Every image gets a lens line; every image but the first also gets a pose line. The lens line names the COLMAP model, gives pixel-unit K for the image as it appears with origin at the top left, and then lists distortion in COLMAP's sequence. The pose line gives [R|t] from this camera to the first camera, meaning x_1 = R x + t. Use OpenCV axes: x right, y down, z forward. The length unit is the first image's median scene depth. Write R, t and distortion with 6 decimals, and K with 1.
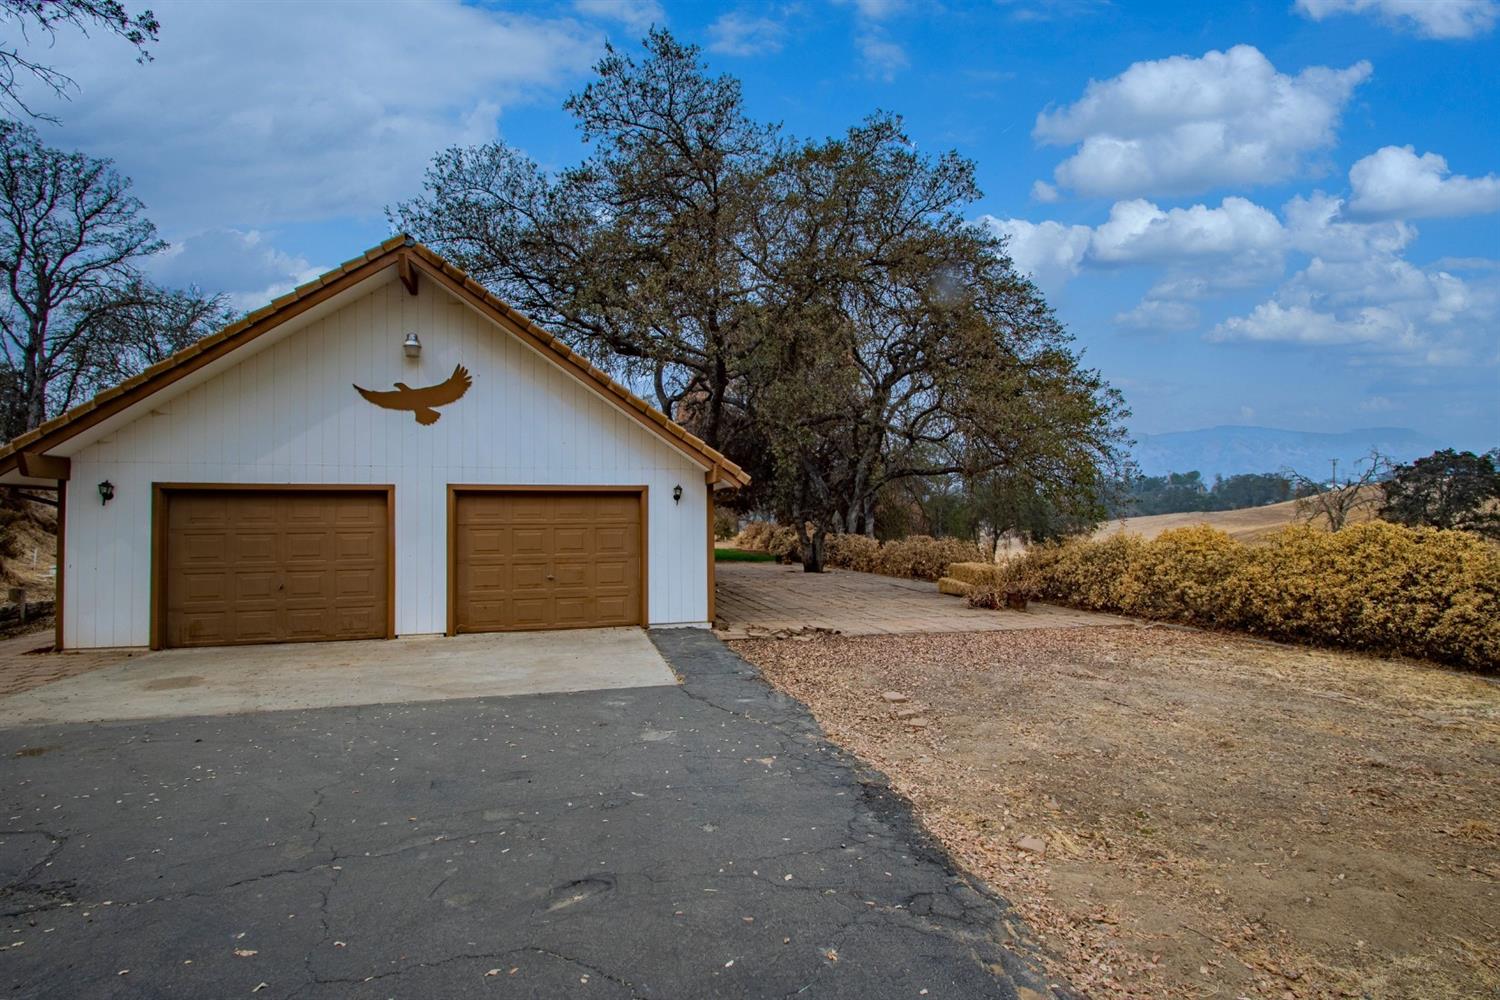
lens RADIAL K [[704.9, 0, 750.0], [0, 704.9, 497.5], [0, 0, 1]] dist [0.007863, -0.001829]
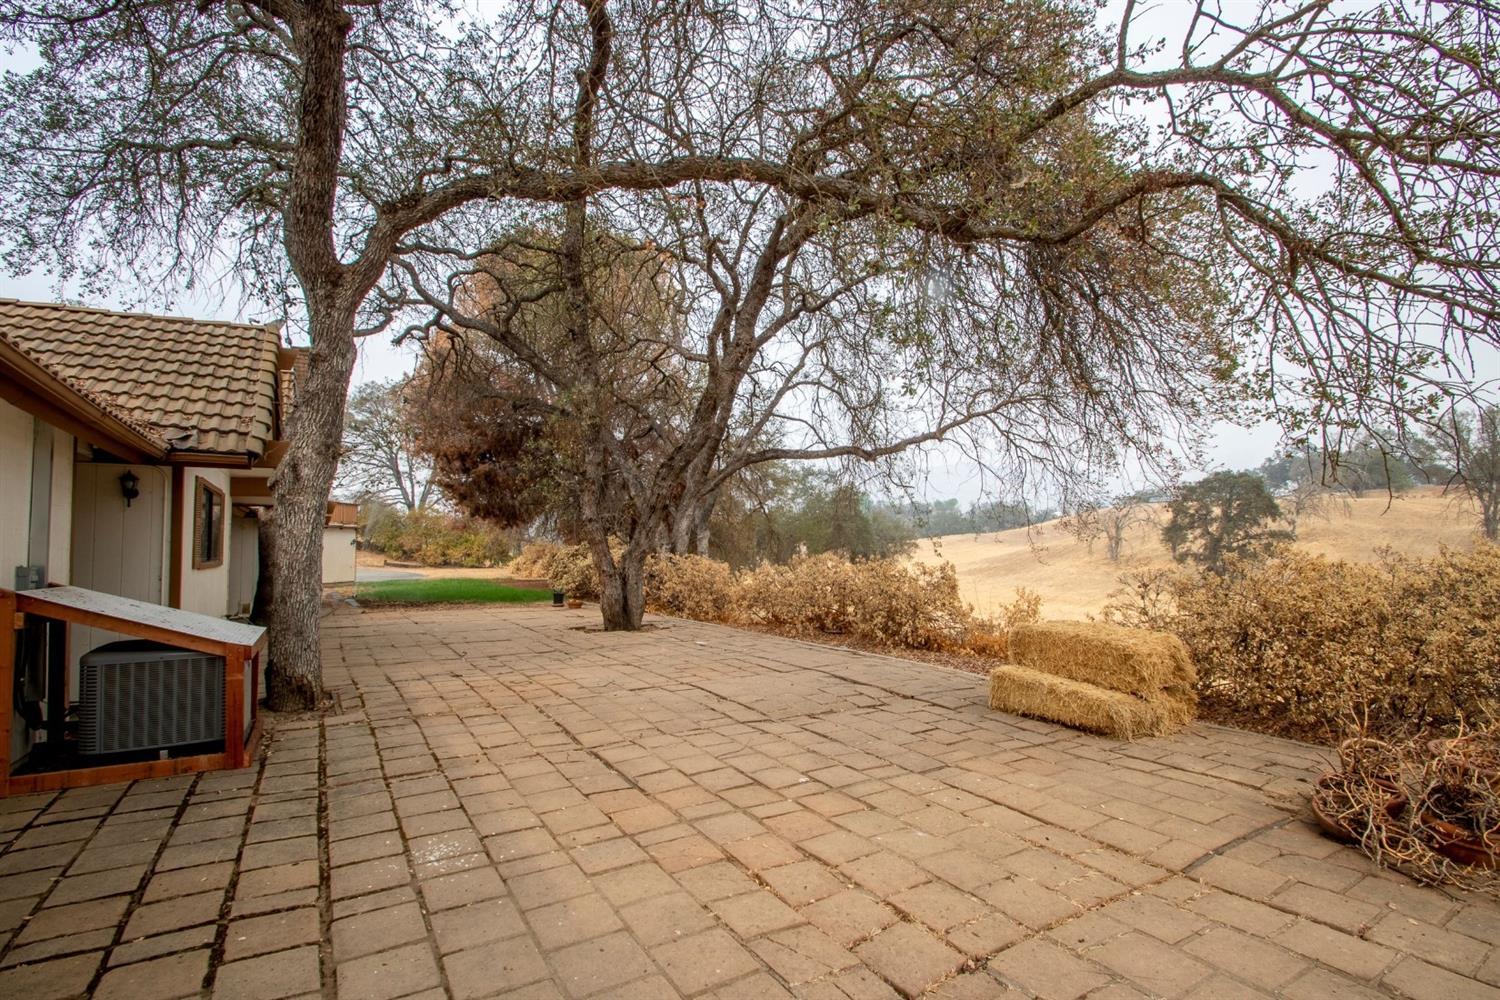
lens RADIAL K [[704.9, 0, 753.4], [0, 704.9, 503.2], [0, 0, 1]] dist [0.007863, -0.001829]
pose [[0.957308, 0.010610, 0.288875, 0.027651], [-0.003082, 0.999644, -0.026504, 0.024630], [-0.289053, 0.024482, 0.957000, 0.418965]]
